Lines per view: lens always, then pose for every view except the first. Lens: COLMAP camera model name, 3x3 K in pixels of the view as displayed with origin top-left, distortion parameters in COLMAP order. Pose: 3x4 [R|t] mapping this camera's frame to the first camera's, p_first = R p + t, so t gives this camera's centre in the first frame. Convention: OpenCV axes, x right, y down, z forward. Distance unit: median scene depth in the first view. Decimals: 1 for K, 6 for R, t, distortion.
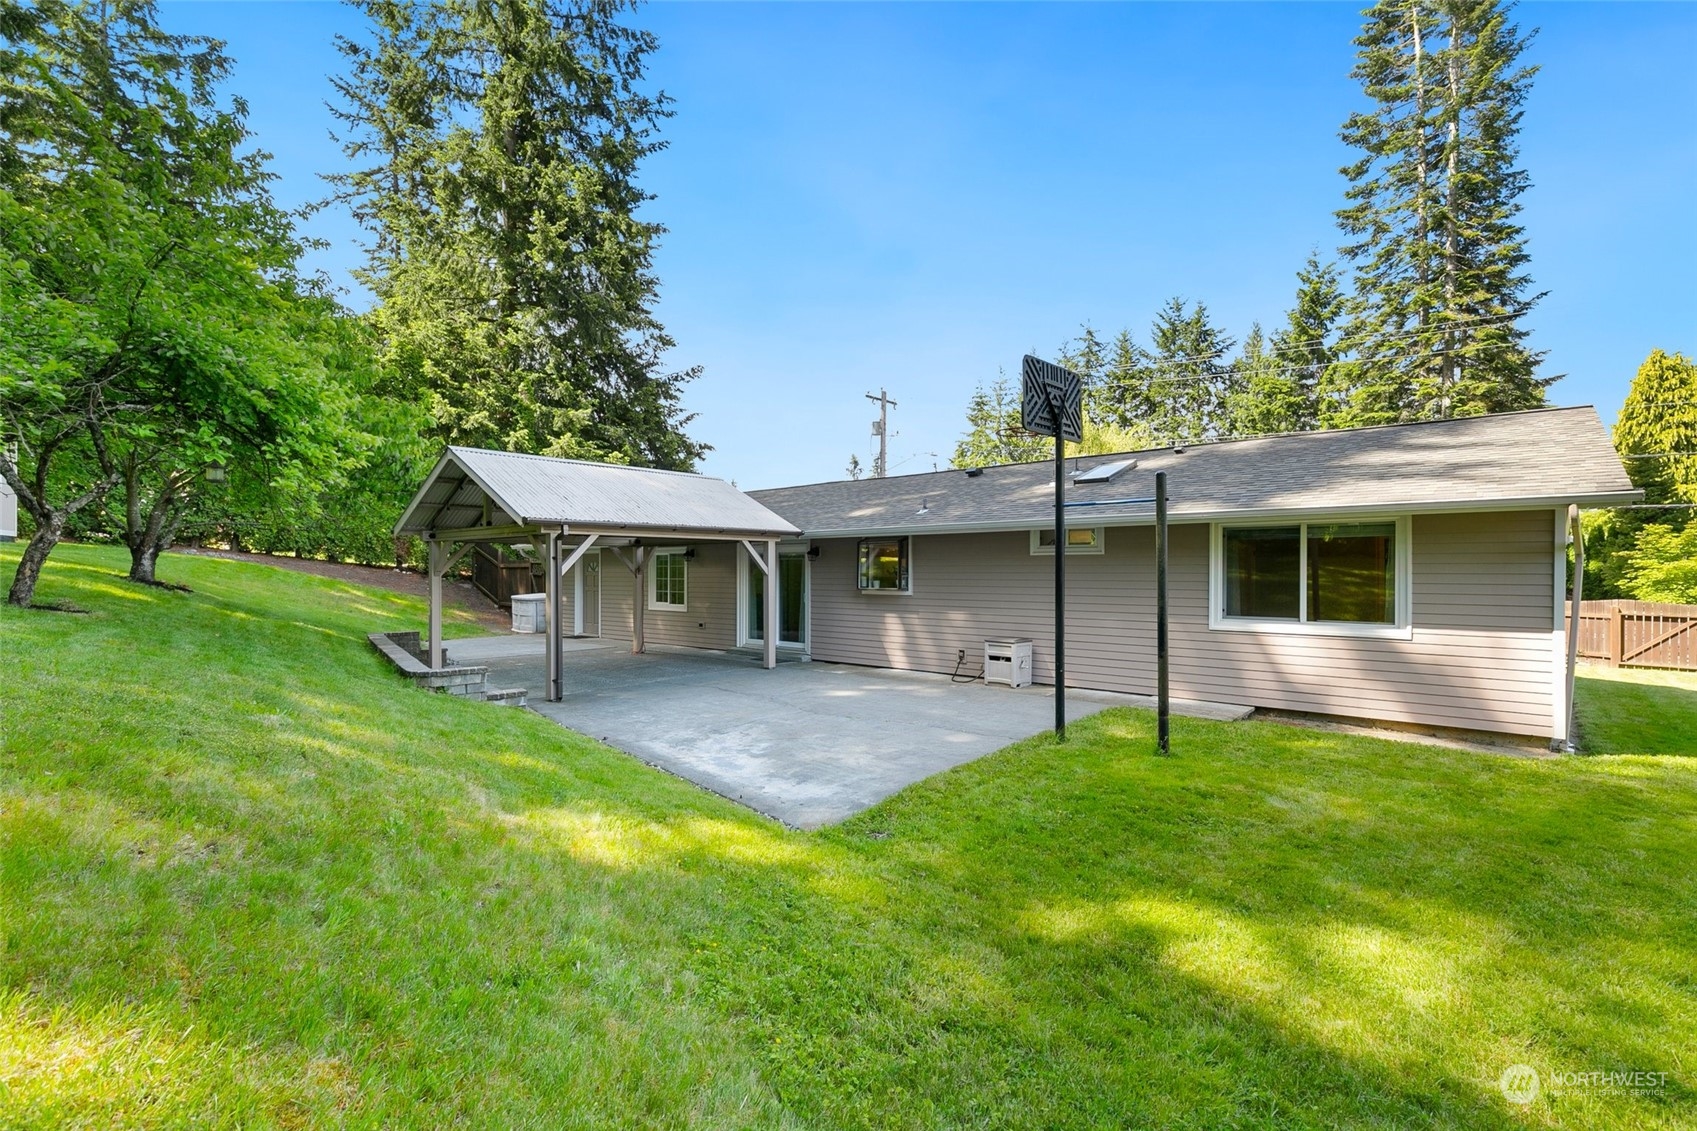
lens RADIAL K [[785.0, 0, 851.5], [0, 785.0, 560.5], [0, 0, 1]] dist [0.000635, -0.000304]
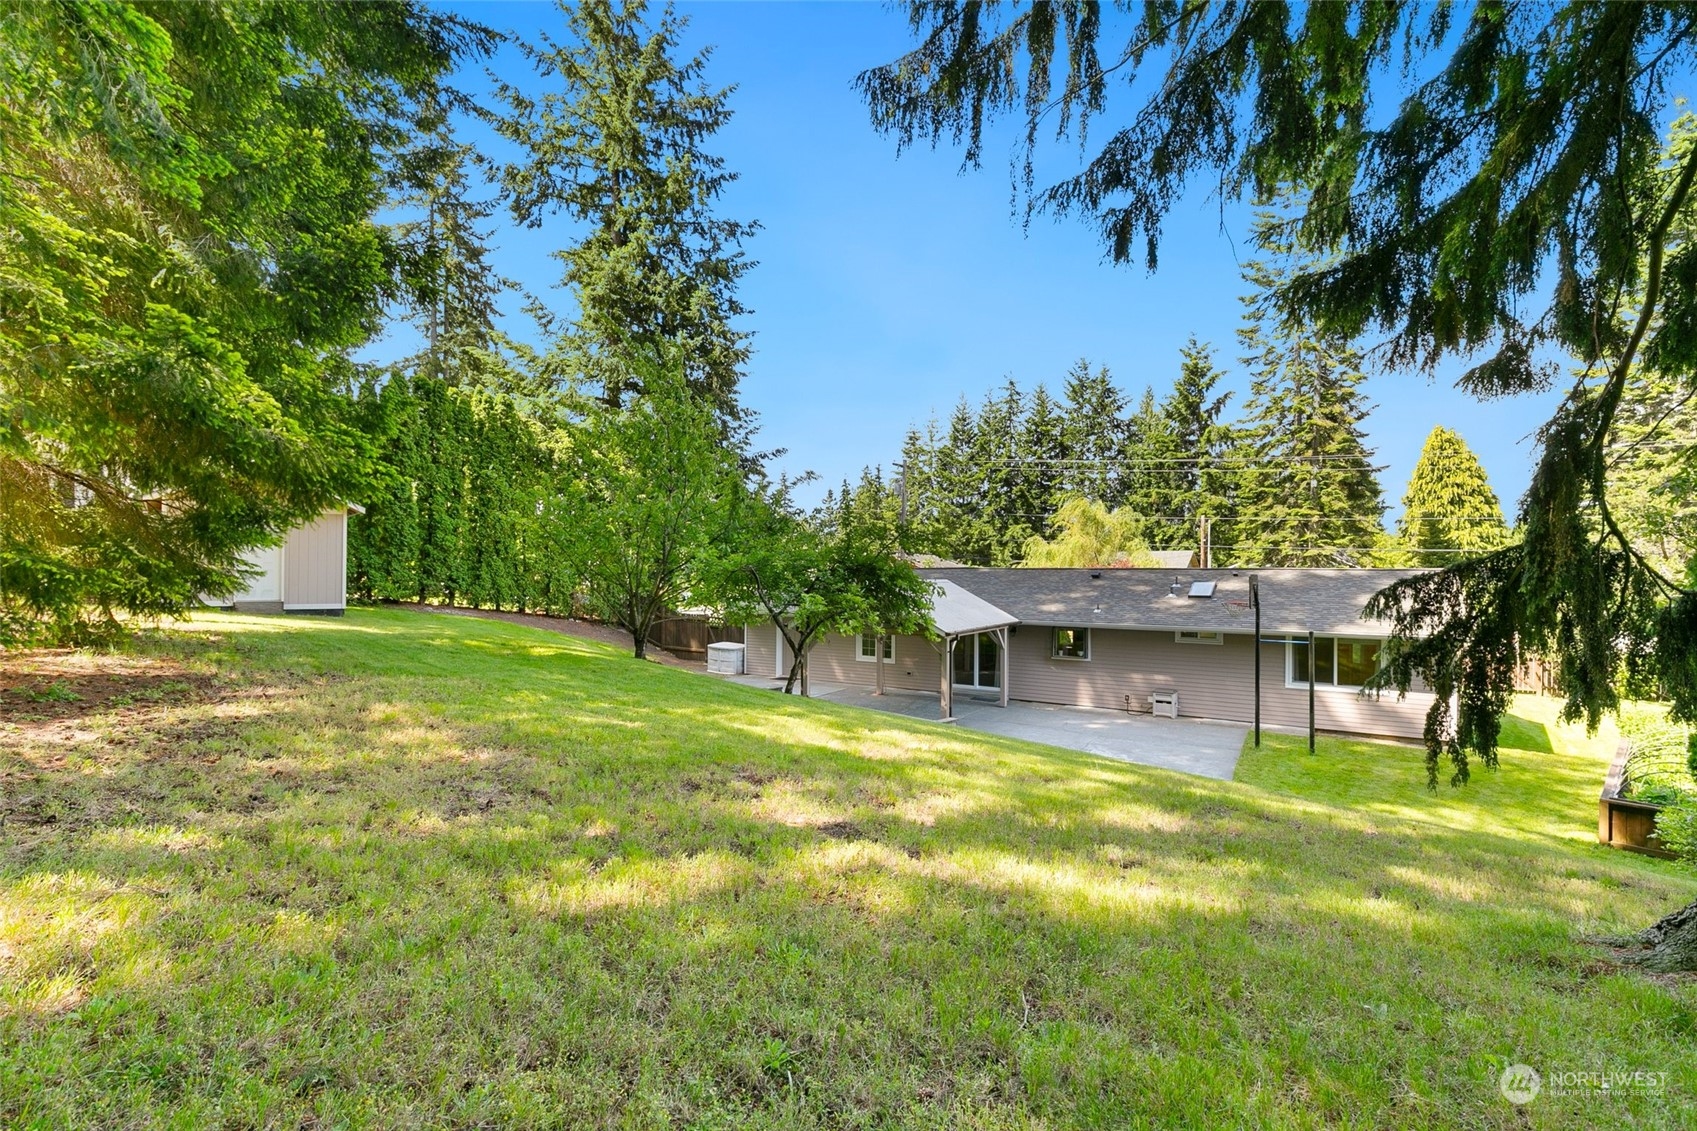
lens RADIAL K [[773.6, 0, 845.7], [0, 773.6, 568.4], [0, 0, 1]] dist [0.005066, -0.000384]
pose [[0.986837, 0.000208, 0.161718, -0.185099], [-0.002436, 0.999905, 0.013584, -0.046220], [-0.161700, -0.013799, 0.986743, -0.142321]]
